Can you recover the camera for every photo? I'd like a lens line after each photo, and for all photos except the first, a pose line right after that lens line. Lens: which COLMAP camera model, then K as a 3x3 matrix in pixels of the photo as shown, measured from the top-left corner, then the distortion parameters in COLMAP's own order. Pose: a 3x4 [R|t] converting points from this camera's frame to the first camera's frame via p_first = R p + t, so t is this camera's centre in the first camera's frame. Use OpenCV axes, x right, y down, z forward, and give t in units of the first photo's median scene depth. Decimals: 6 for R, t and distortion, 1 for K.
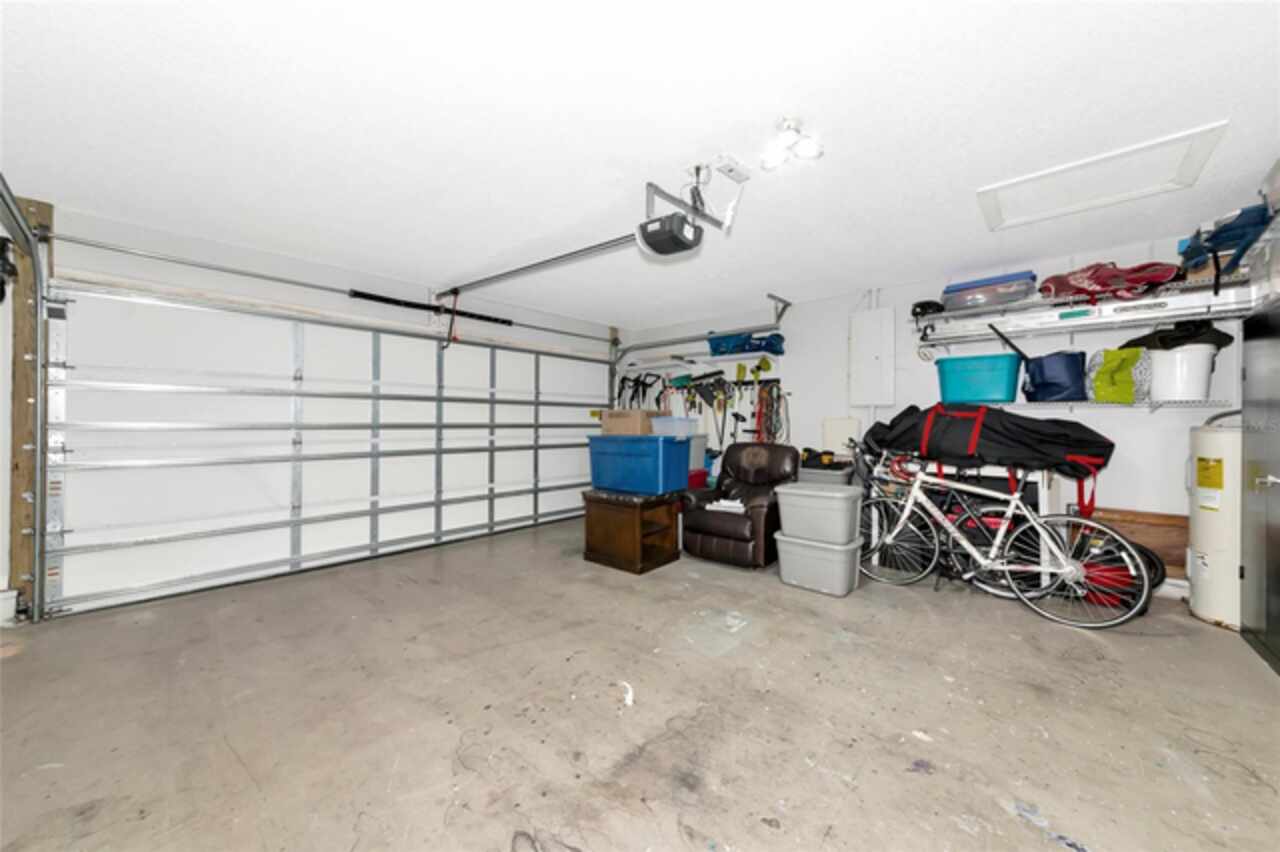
lens RADIAL K [[458.3, 0, 641.4], [0, 458.3, 420.0], [0, 0, 1]] dist [-0.001053, -0.001034]
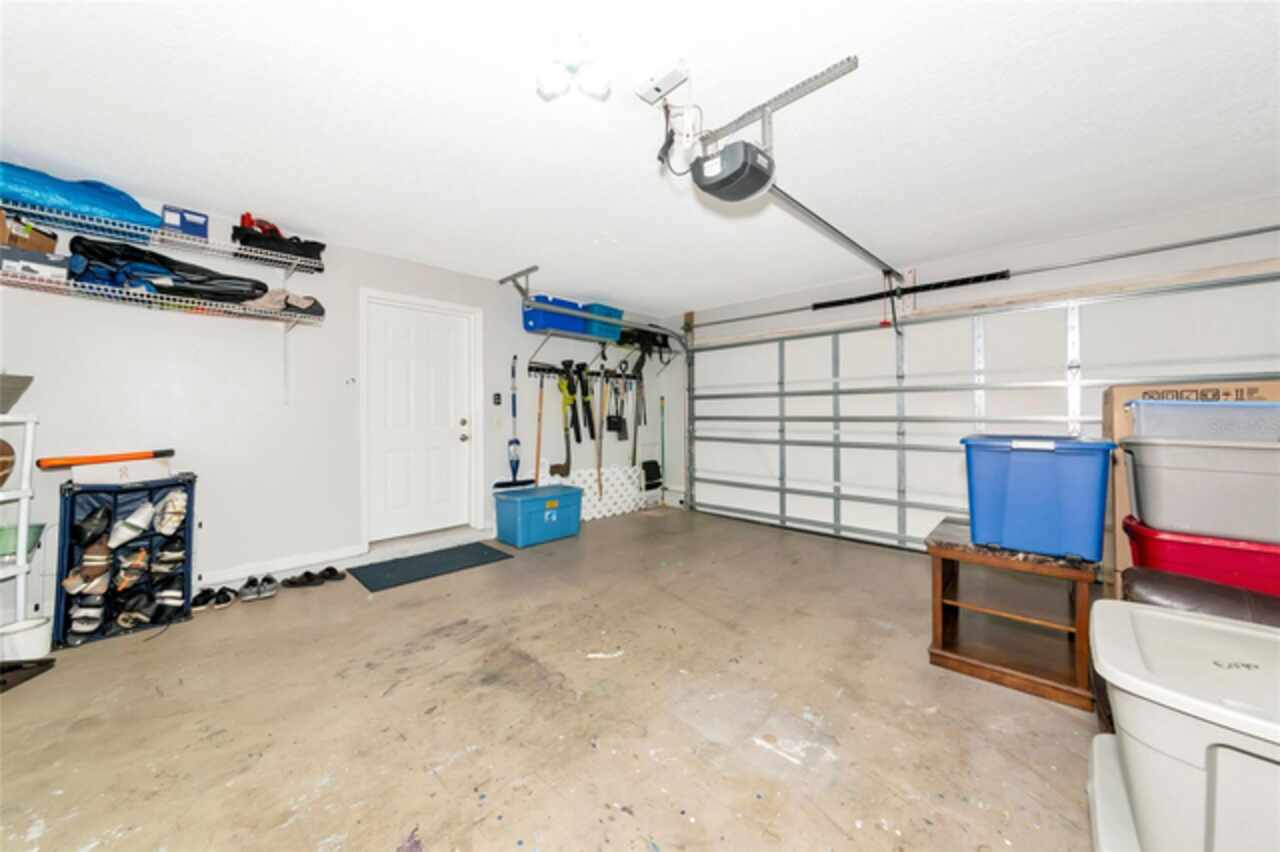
lens RADIAL K [[458.3, 0, 641.6], [0, 458.3, 429.6], [0, 0, 1]] dist [-0.001053, -0.001034]
pose [[-0.016944, 0.028649, -0.999446, 0.671369], [0.006671, 0.999570, 0.028540, 0.004635], [0.999834, -0.006183, -0.017128, 0.689652]]
